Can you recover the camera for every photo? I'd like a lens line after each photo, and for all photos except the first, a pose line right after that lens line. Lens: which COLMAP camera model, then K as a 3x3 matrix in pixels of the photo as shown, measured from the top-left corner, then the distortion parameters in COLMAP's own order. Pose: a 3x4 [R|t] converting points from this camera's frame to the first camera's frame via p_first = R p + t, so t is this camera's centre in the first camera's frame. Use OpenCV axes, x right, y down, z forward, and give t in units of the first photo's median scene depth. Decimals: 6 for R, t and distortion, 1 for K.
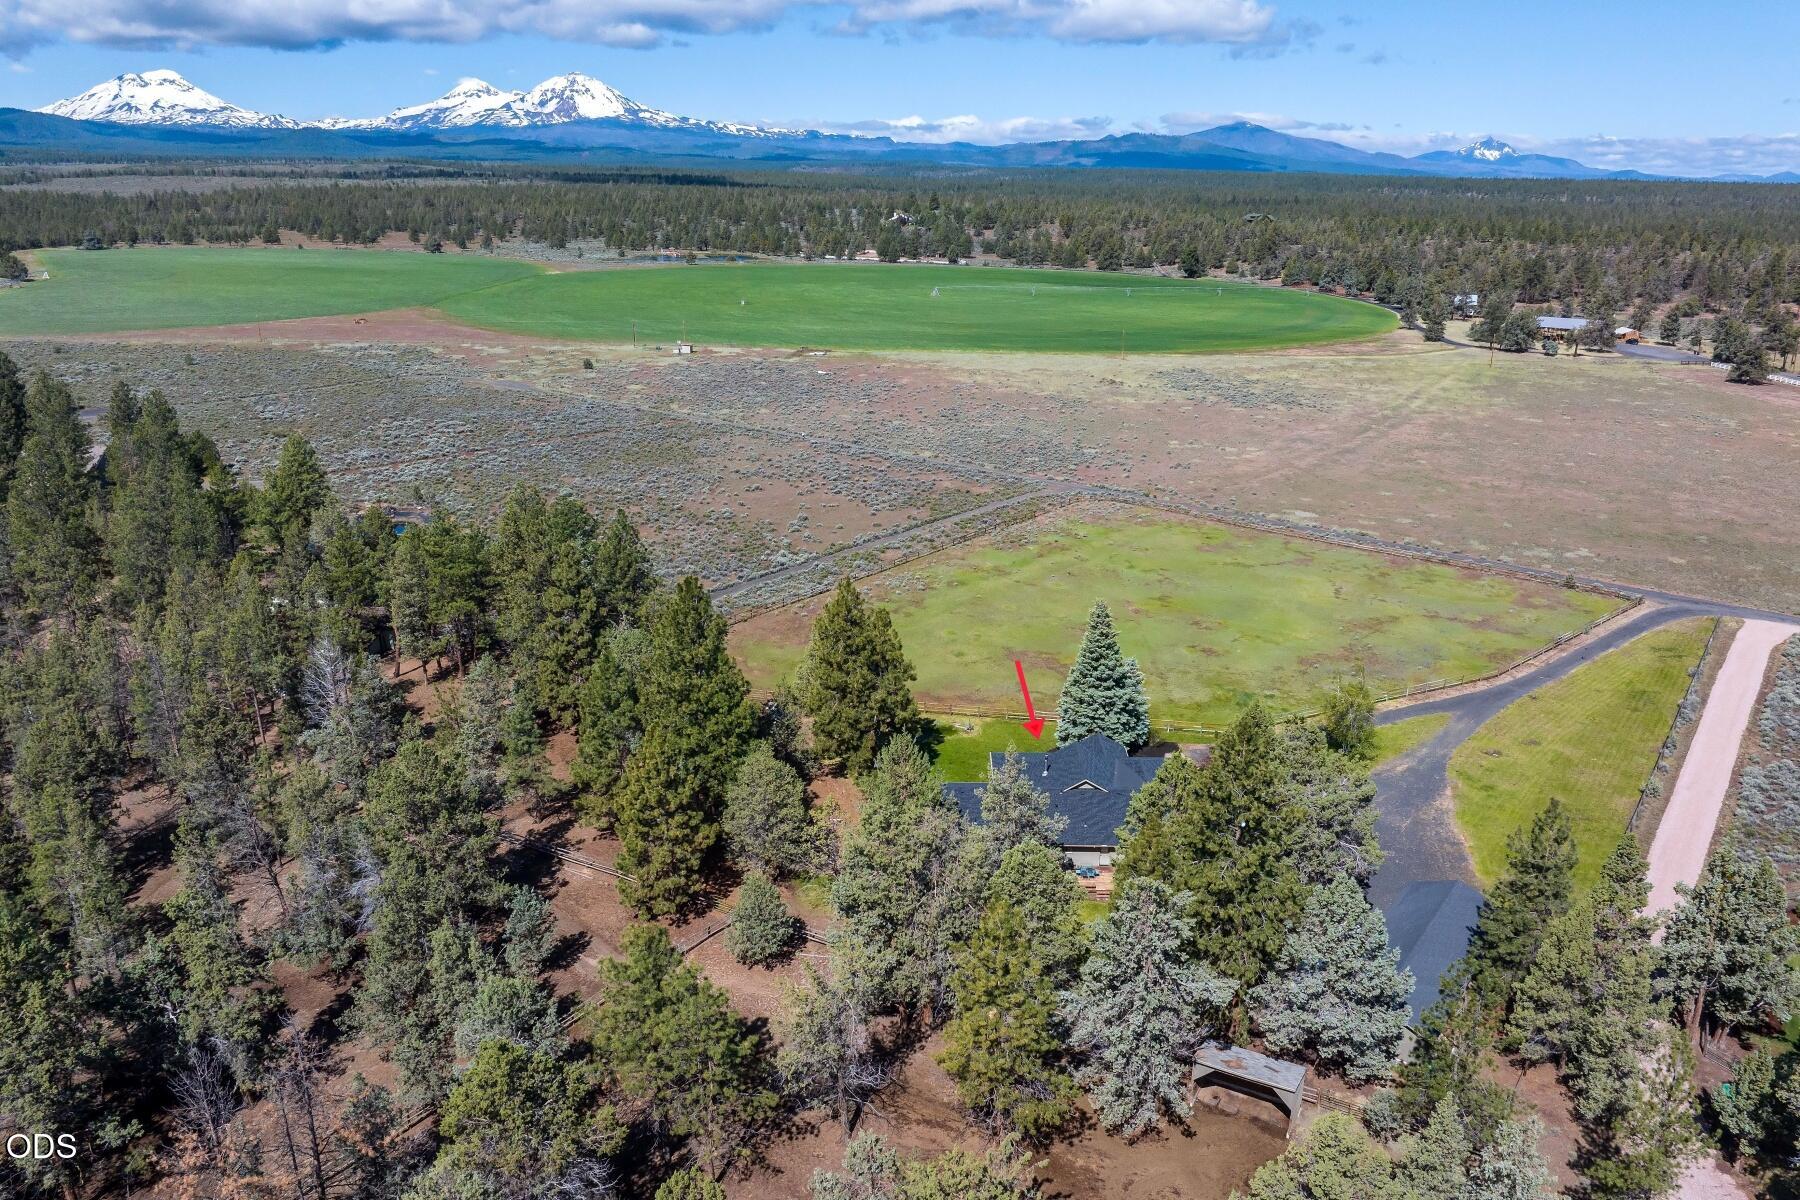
lens RADIAL K [[1225.3, 0, 890.5], [0, 1225.3, 601.0], [0, 0, 1]] dist [-0.078922, 0.039363]
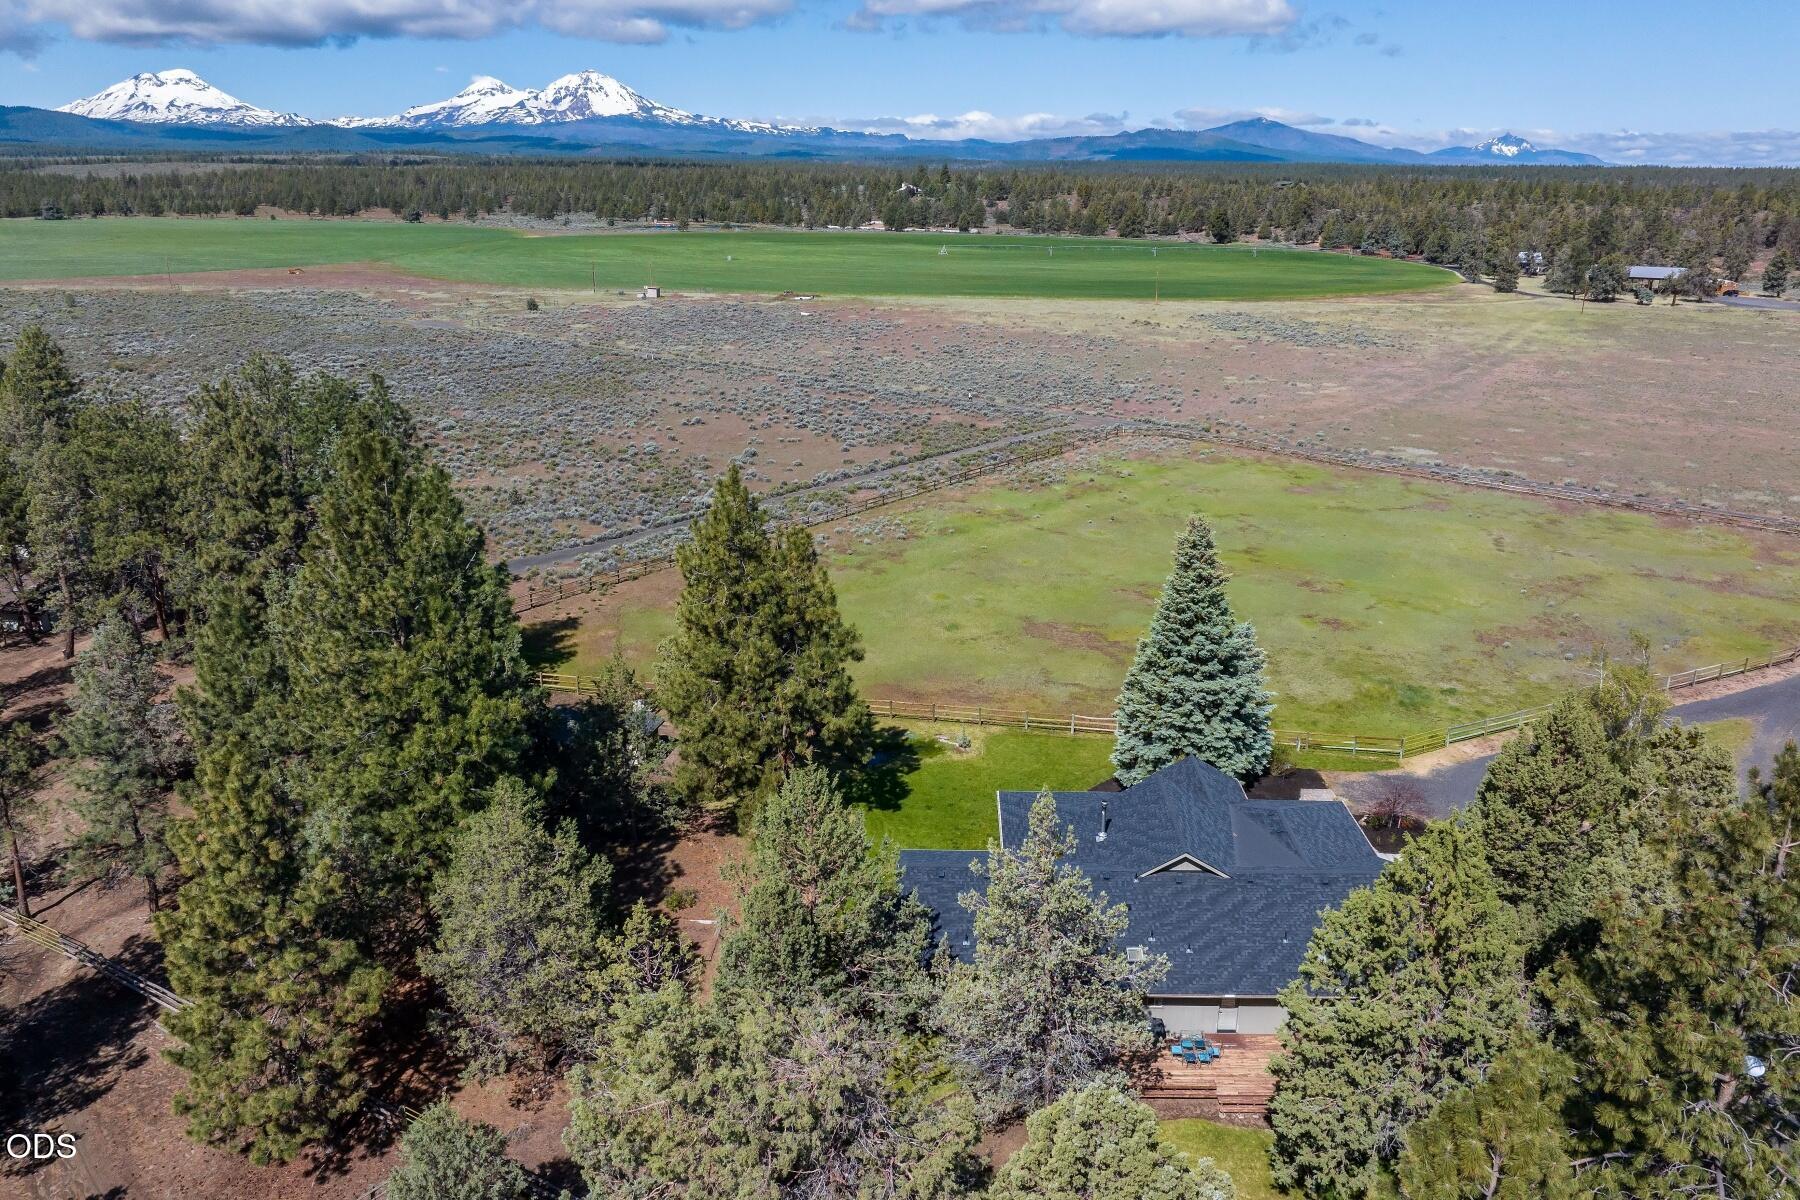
lens RADIAL K [[1225.3, 0, 890.5], [0, 1225.3, 601.0], [0, 0, 1]] dist [-0.078922, 0.039363]
pose [[0.999937, 0.001002, -0.011218, 0.010550], [-0.000989, 0.999999, 0.001209, 0.010017], [0.011219, -0.001197, 0.999936, 0.120353]]
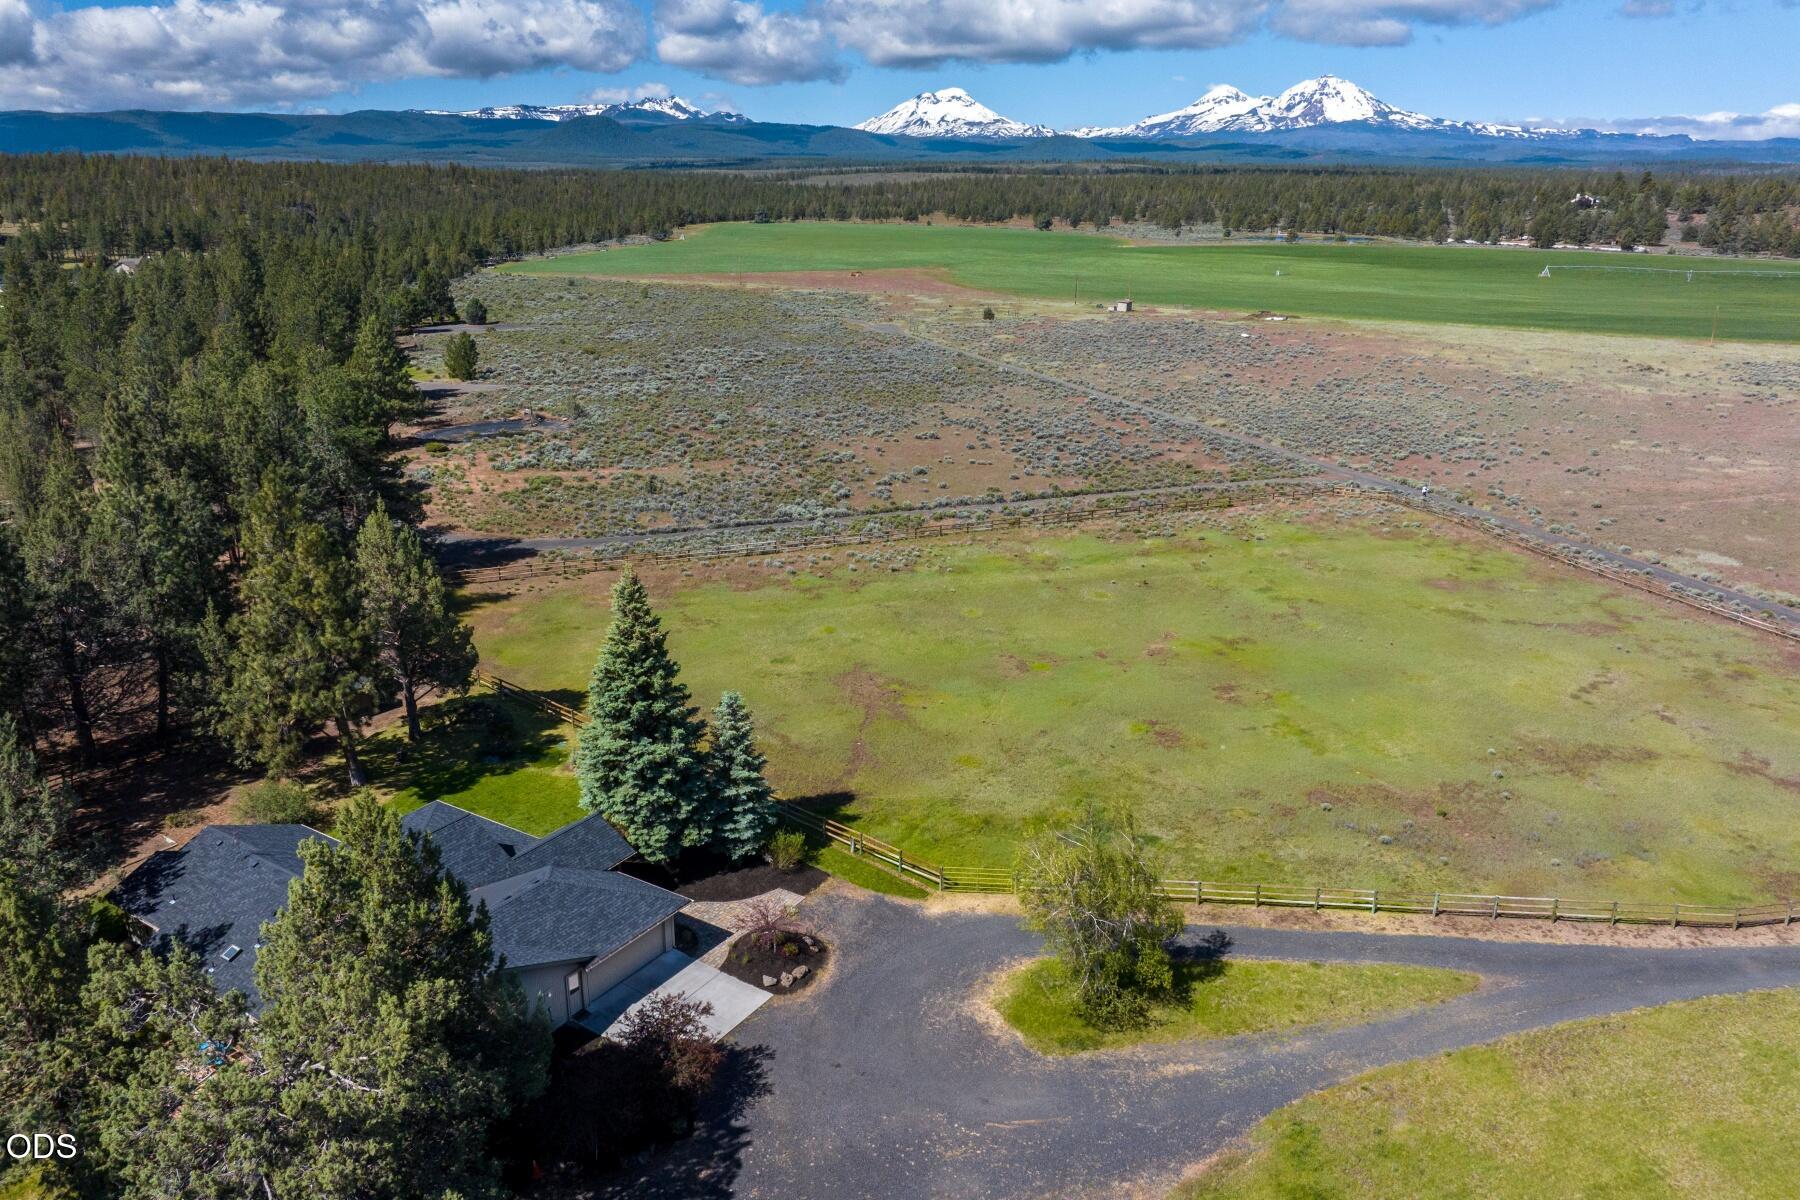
lens RADIAL K [[1225.3, 0, 890.5], [0, 1225.3, 601.0], [0, 0, 1]] dist [-0.078922, 0.039363]
pose [[0.844635, 0.151759, -0.513382, 0.149067], [-0.154193, 0.987303, 0.038170, -0.006701], [0.512657, 0.046920, 0.857311, 0.161810]]
